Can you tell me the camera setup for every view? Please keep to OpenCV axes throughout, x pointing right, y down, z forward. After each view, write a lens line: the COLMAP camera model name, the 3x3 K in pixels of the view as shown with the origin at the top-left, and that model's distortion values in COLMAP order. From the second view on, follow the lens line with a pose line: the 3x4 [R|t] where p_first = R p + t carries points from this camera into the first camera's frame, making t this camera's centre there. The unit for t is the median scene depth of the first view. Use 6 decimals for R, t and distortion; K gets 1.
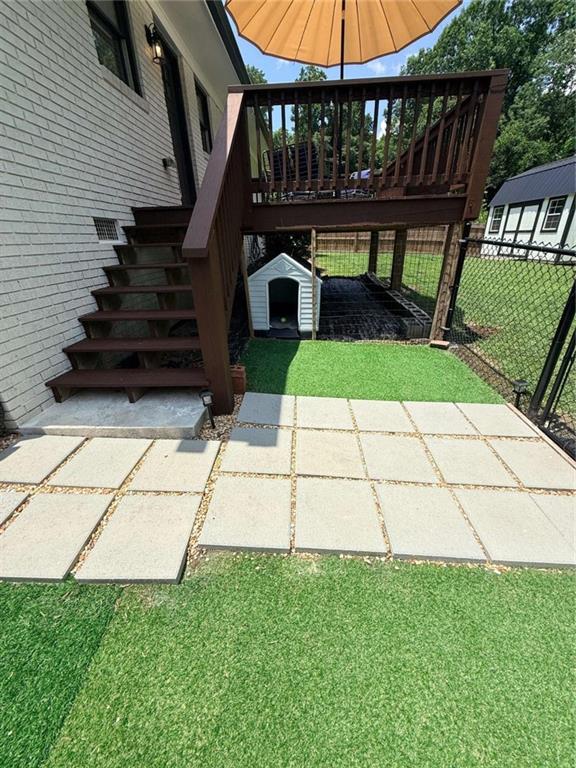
lens RADIAL K [[305.6, 0, 290.5], [0, 305.6, 382.6], [0, 0, 1]] dist [-0.002065, 0.000097]
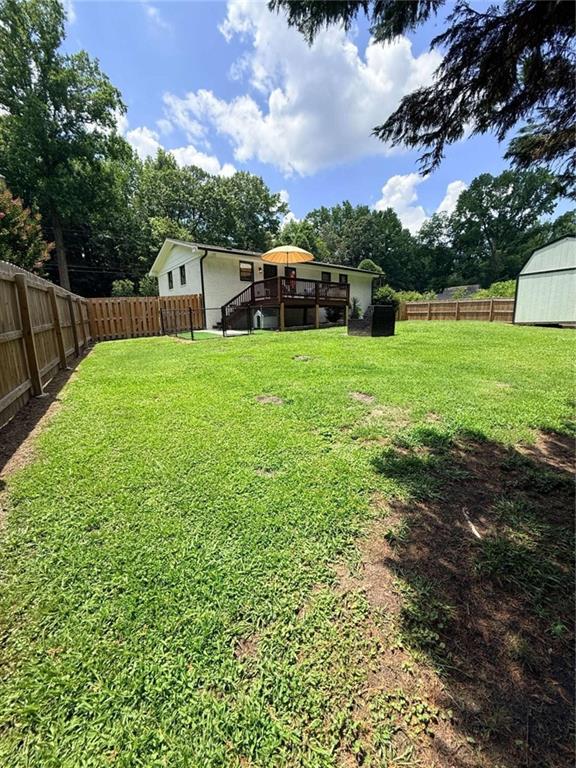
lens RADIAL K [[305.6, 0, 288.7], [0, 305.6, 382.2], [0, 0, 1]] dist [-0.002065, 0.000097]
pose [[0.652654, 0.150449, -0.742568, 5.536004], [-0.321260, 0.942571, -0.091388, 1.245543], [0.686174, 0.298202, 0.663506, -2.015988]]
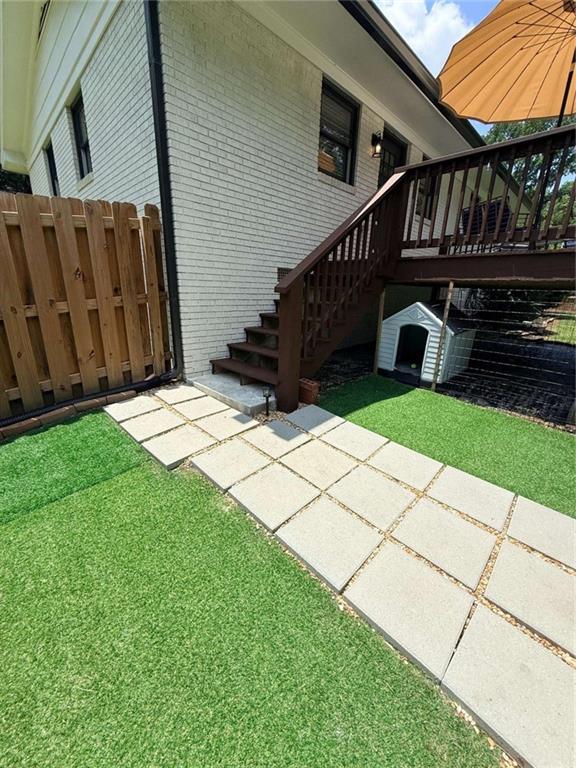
lens RADIAL K [[305.6, 0, 286.7], [0, 305.6, 381.8], [0, 0, 1]] dist [-0.002065, 0.000097]
pose [[0.736293, 0.245665, -0.630493, 0.529325], [-0.334562, 0.942077, -0.023633, 0.010239], [0.588167, 0.228339, 0.775835, -0.014968]]
